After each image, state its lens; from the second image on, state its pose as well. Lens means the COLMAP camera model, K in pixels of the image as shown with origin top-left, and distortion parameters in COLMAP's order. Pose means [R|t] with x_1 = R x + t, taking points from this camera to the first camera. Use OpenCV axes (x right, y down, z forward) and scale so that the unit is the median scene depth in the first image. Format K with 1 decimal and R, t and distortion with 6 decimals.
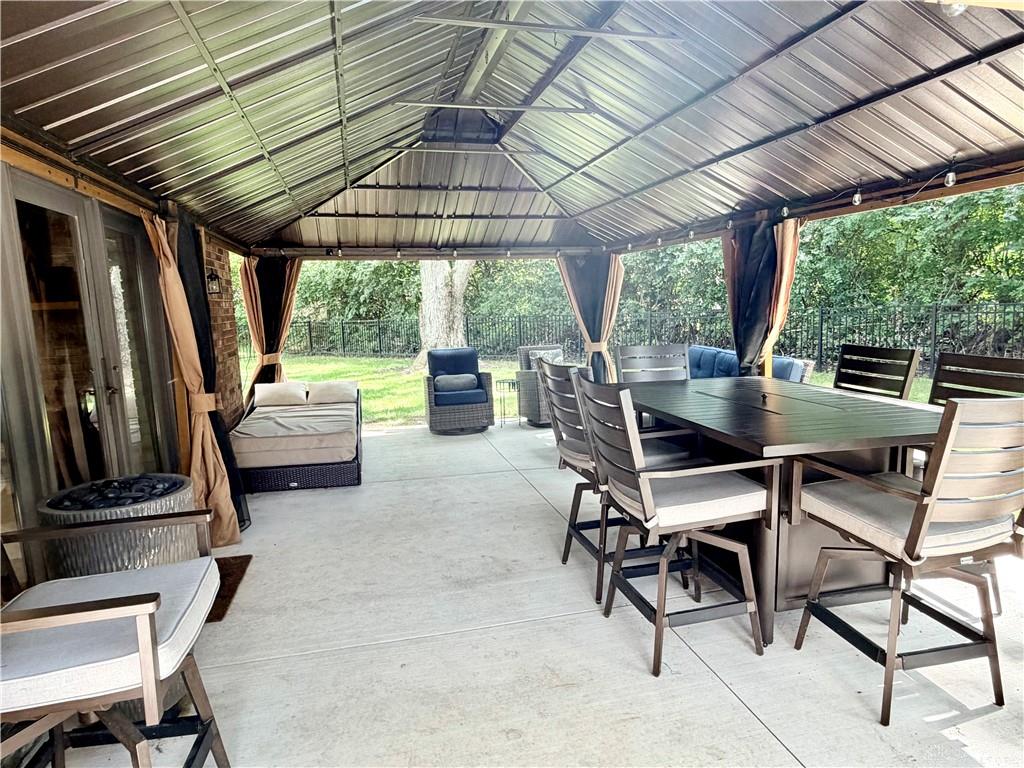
lens RADIAL K [[622.0, 0, 512.0], [0, 622.0, 384.0], [0, 0, 1]] dist [-0.003129, -0.000100]
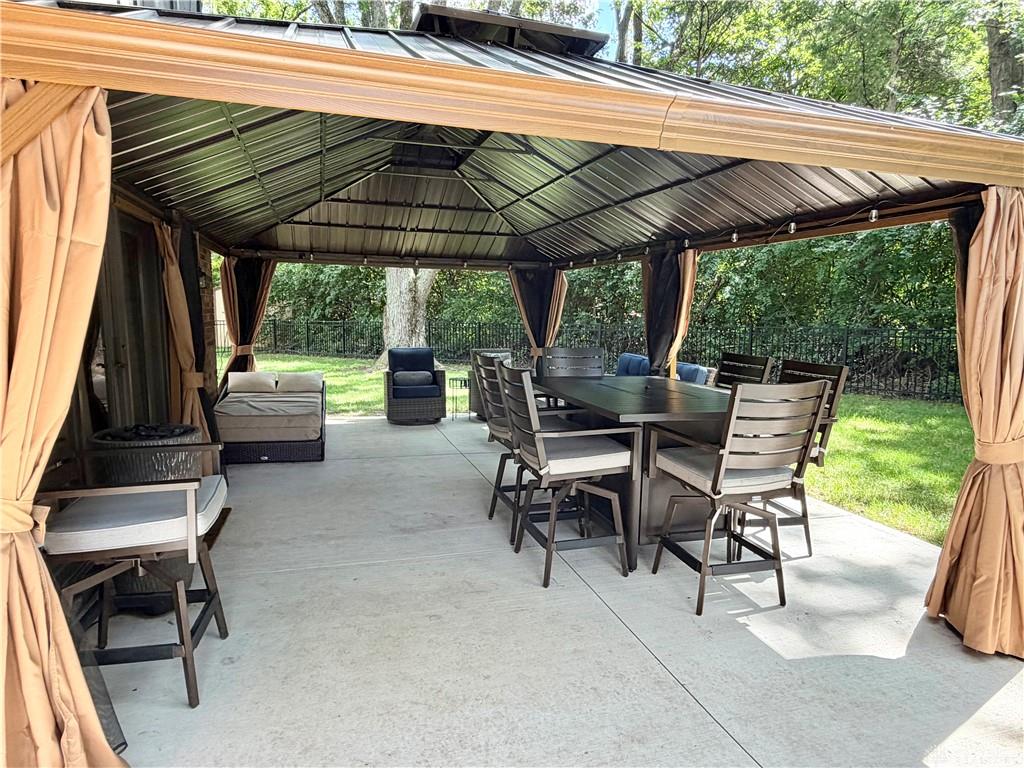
lens RADIAL K [[622.0, 0, 512.0], [0, 622.0, 384.0], [0, 0, 1]] dist [-0.003129, -0.000100]
pose [[0.997630, 0.037207, 0.057878, 0.033900], [-0.036374, 0.999220, -0.015382, 0.027831], [-0.058405, 0.013240, 0.998205, -0.179986]]
